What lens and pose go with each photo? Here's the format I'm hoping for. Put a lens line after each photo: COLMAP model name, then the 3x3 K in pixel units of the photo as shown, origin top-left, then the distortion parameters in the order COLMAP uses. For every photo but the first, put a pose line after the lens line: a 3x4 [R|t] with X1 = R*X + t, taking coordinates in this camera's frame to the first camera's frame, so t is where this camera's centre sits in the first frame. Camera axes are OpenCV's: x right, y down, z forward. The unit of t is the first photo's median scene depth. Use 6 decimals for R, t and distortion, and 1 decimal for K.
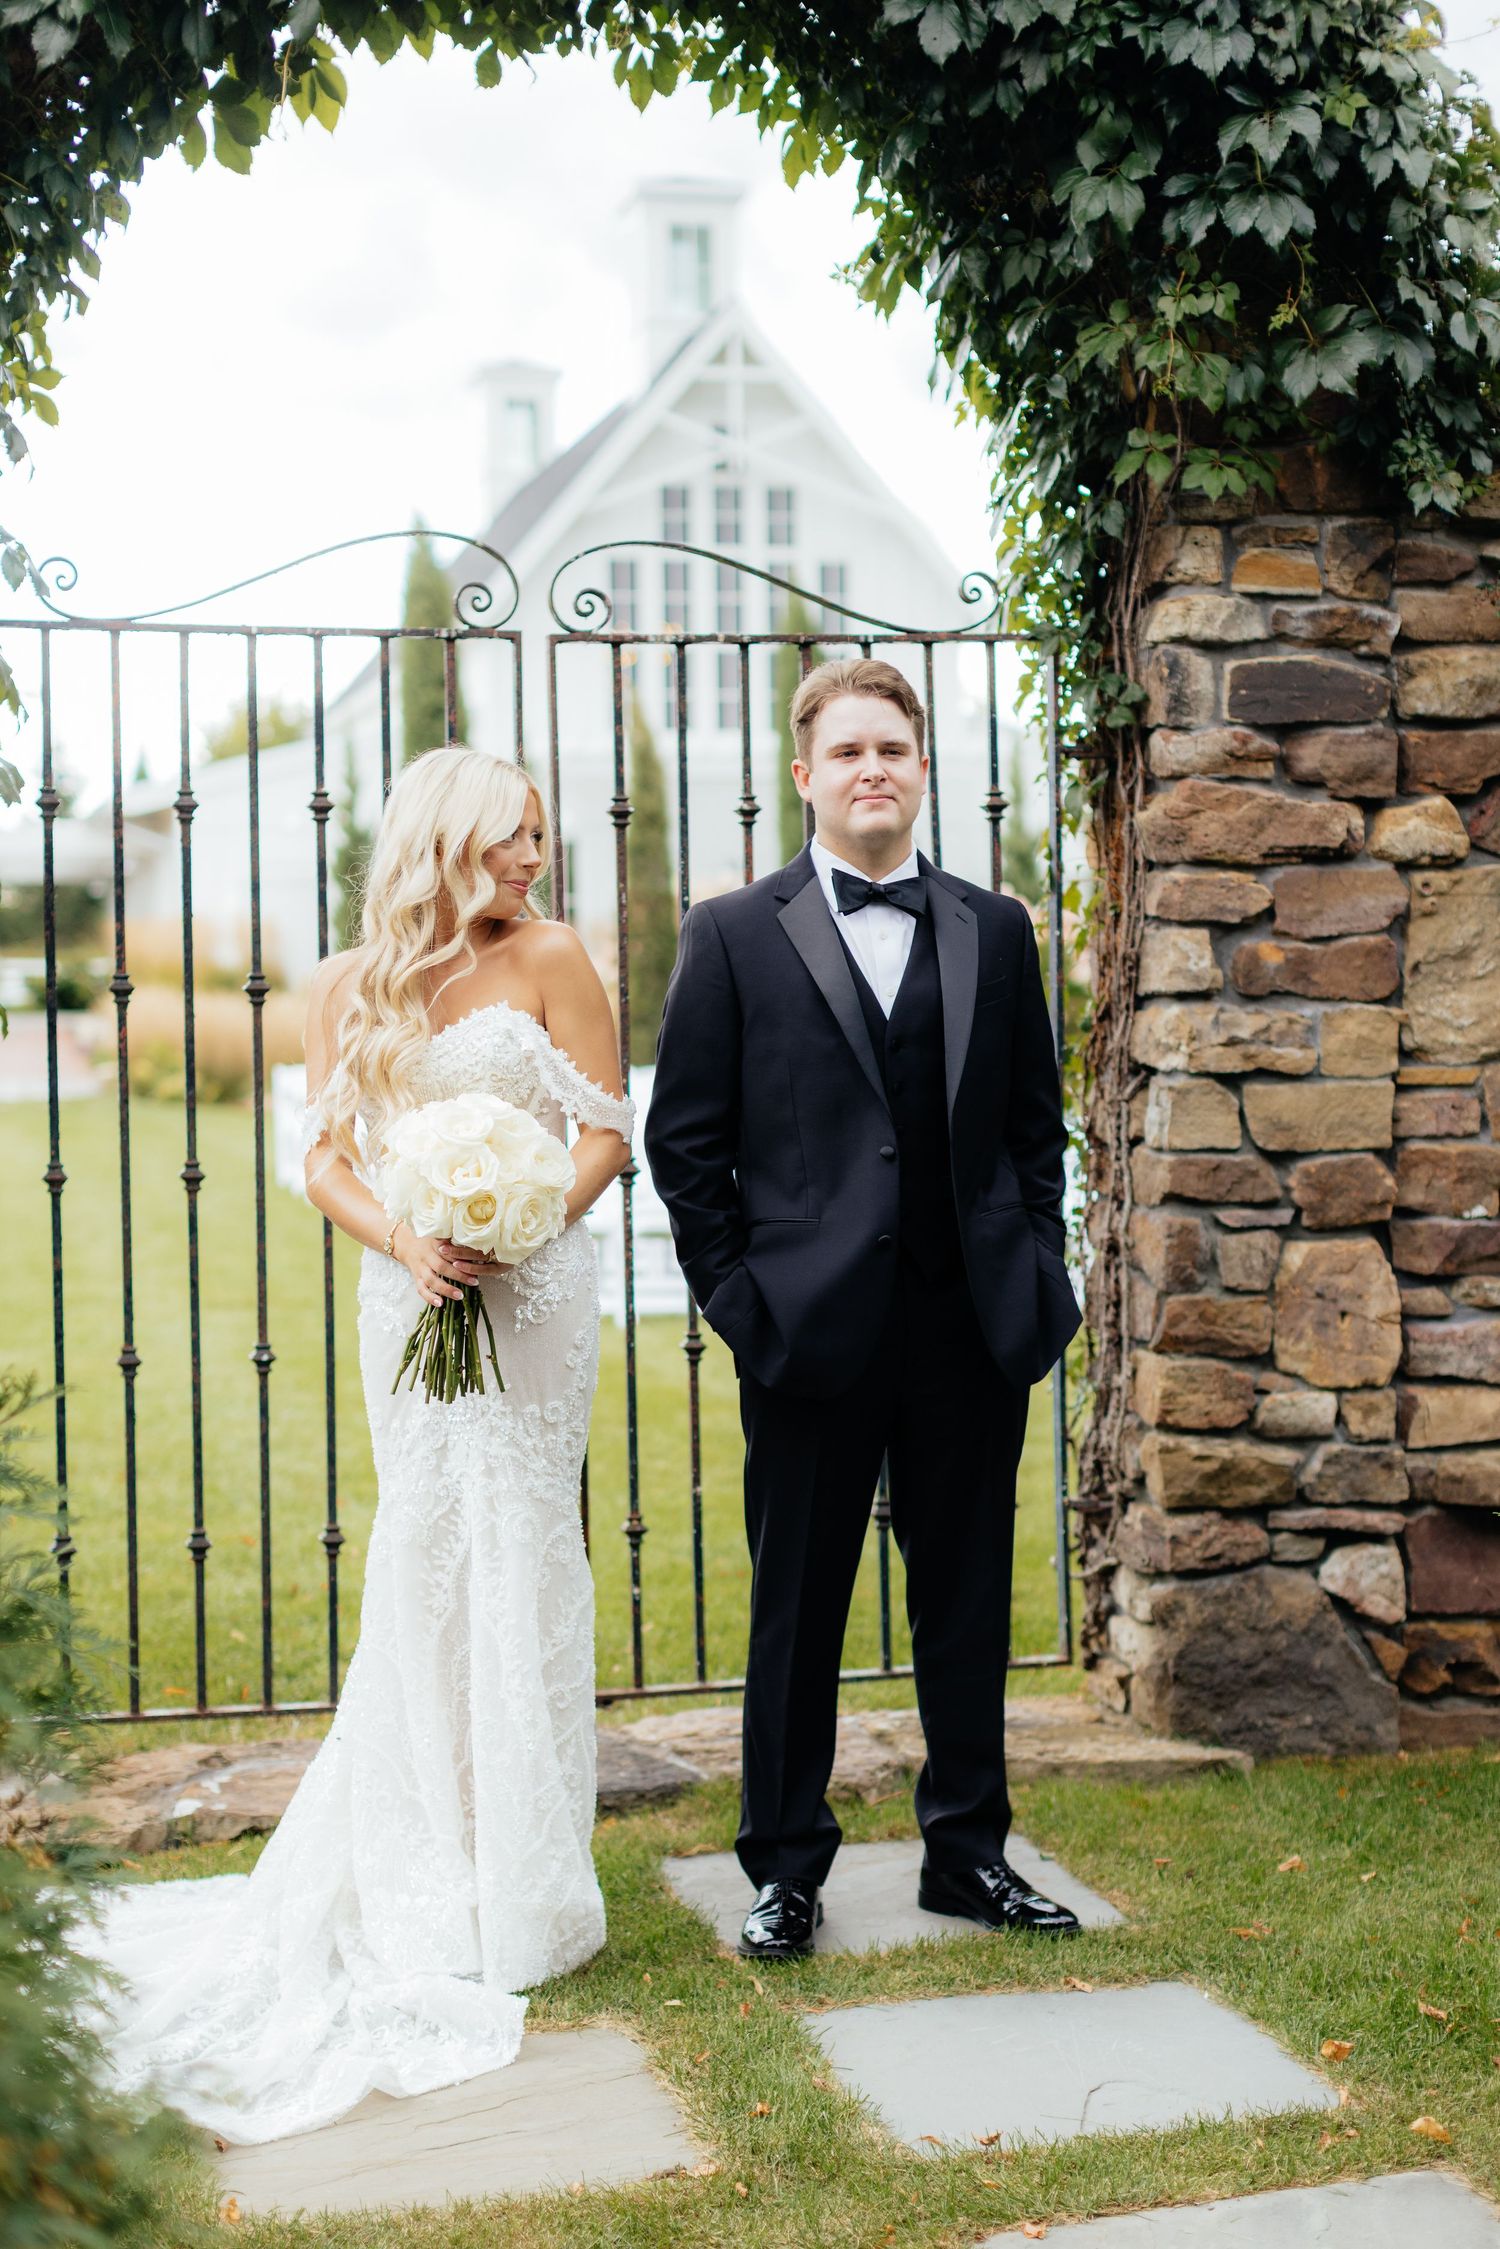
lens RADIAL K [[3599.1, 0, 836.9], [0, 3599.1, 1186.9], [0, 0, 1]] dist [0.040363, 0.000000]
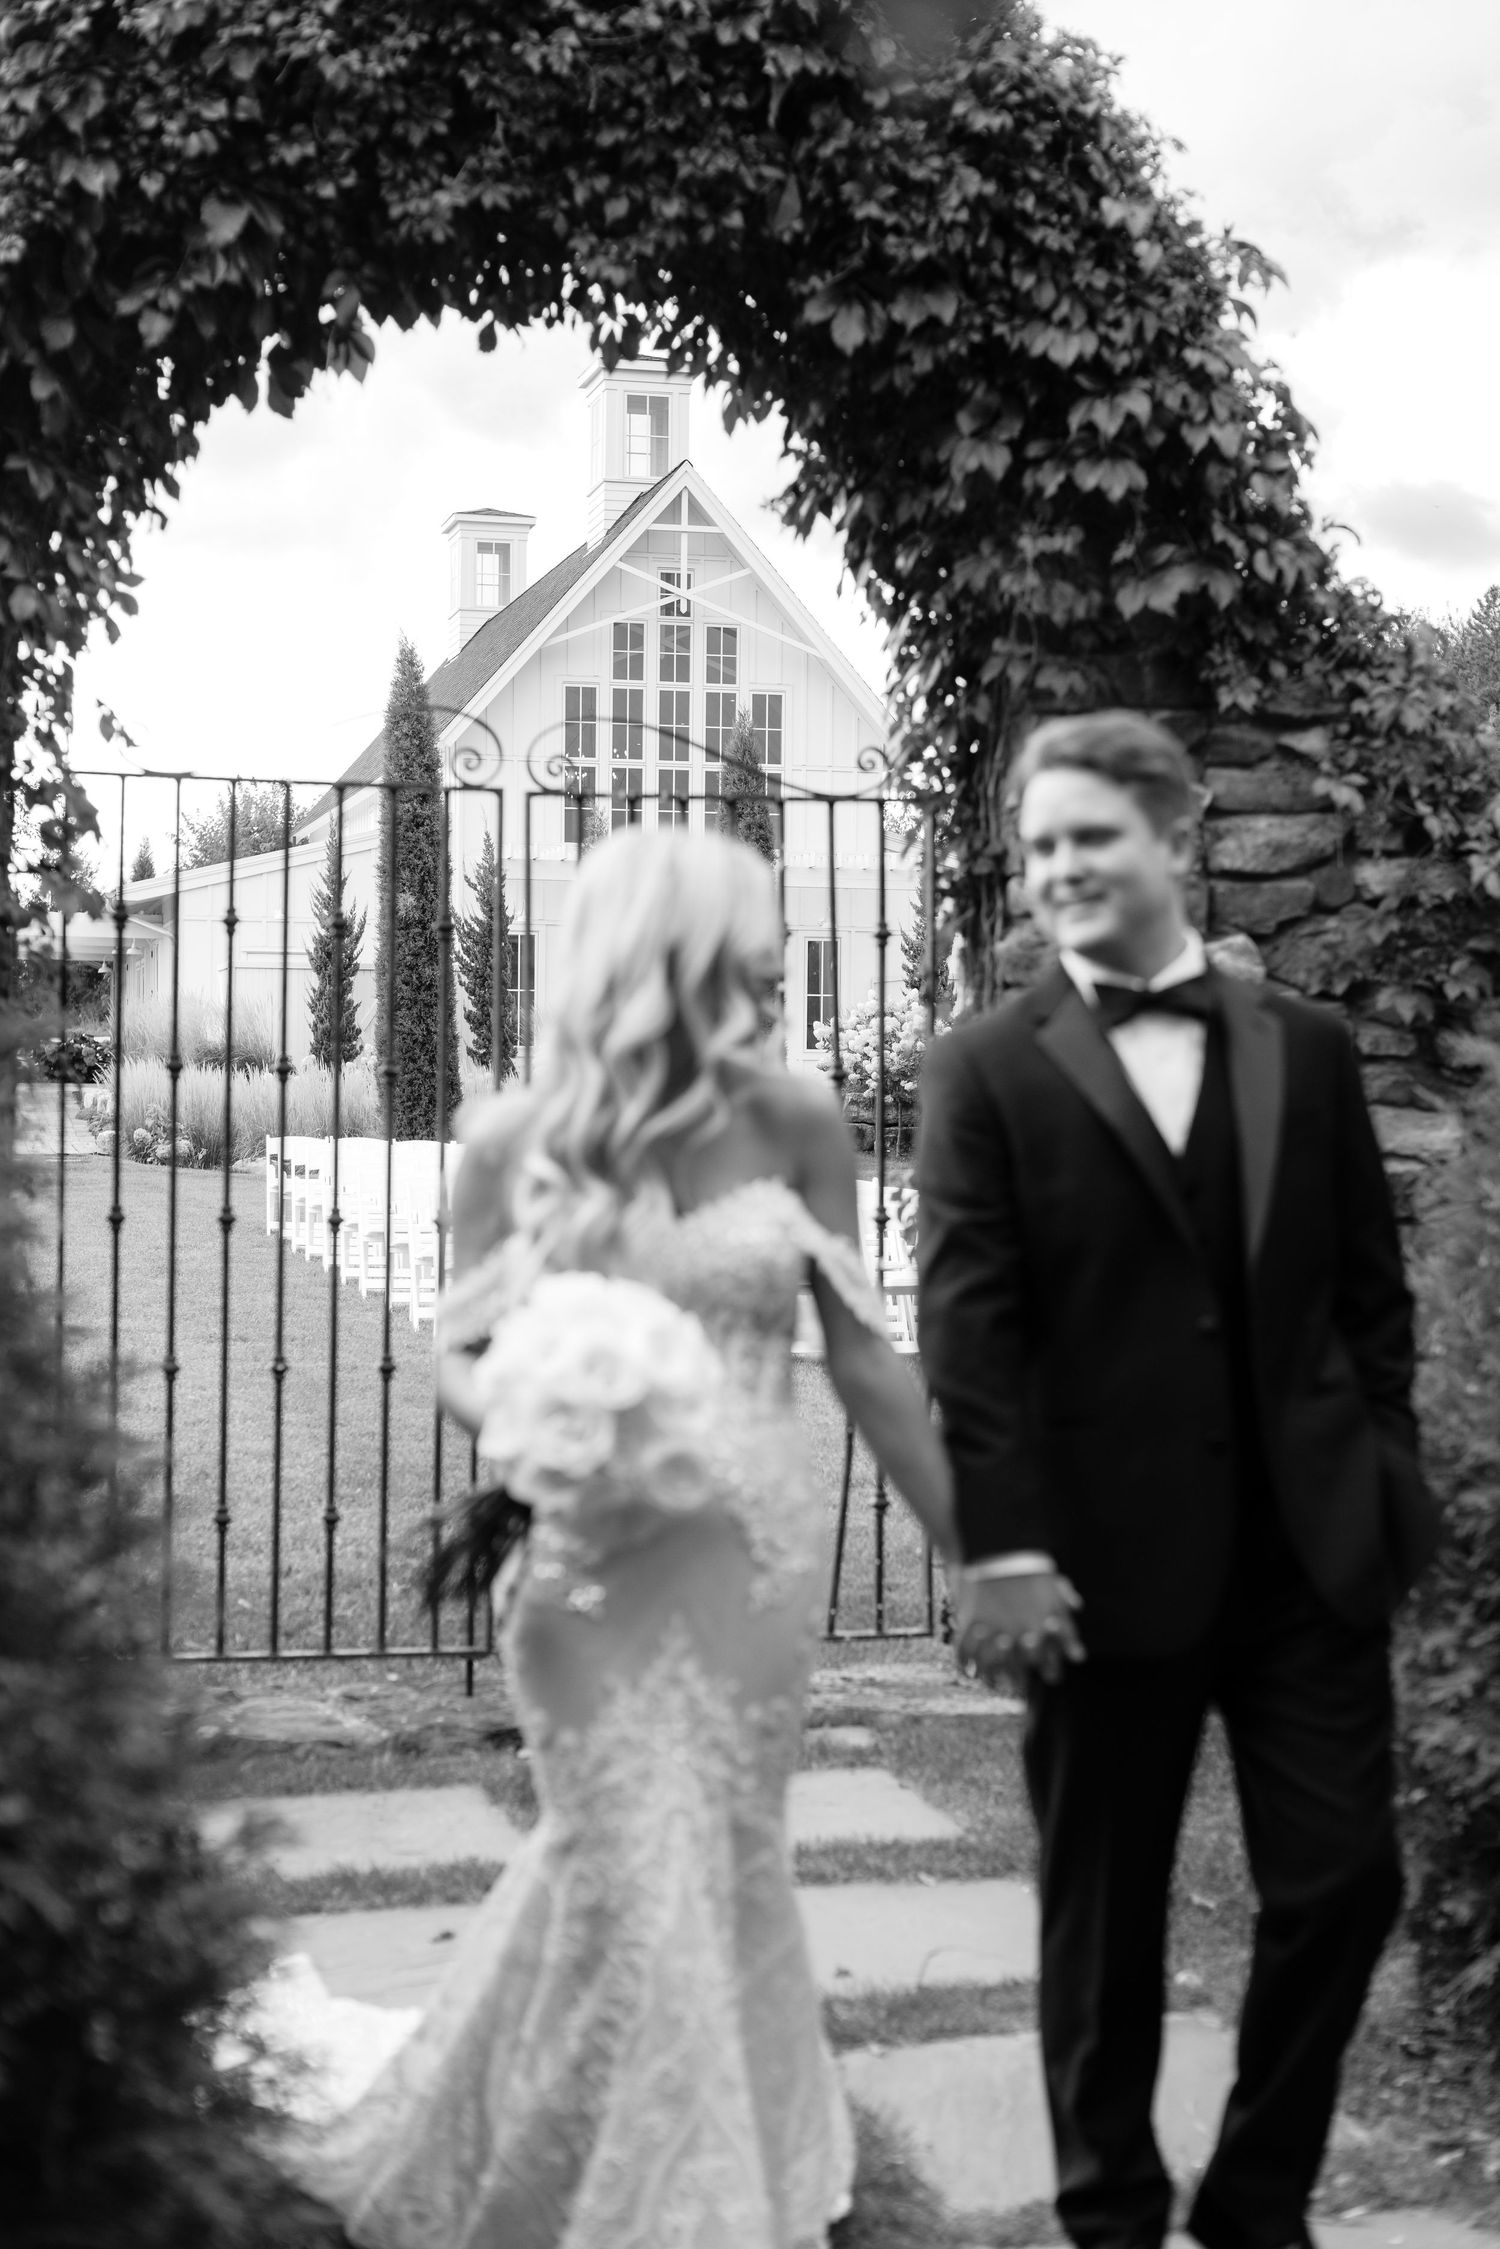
lens RADIAL K [[3277.5, 0, 773.0], [0, 3277.5, 1147.3], [0, 0, 1]] dist [0.034274, 0.000000]
pose [[0.999733, 0.022873, 0.003290, 0.004257], [-0.022755, 0.999215, -0.032419, 0.004810], [-0.004029, 0.032336, 0.999469, -0.126263]]
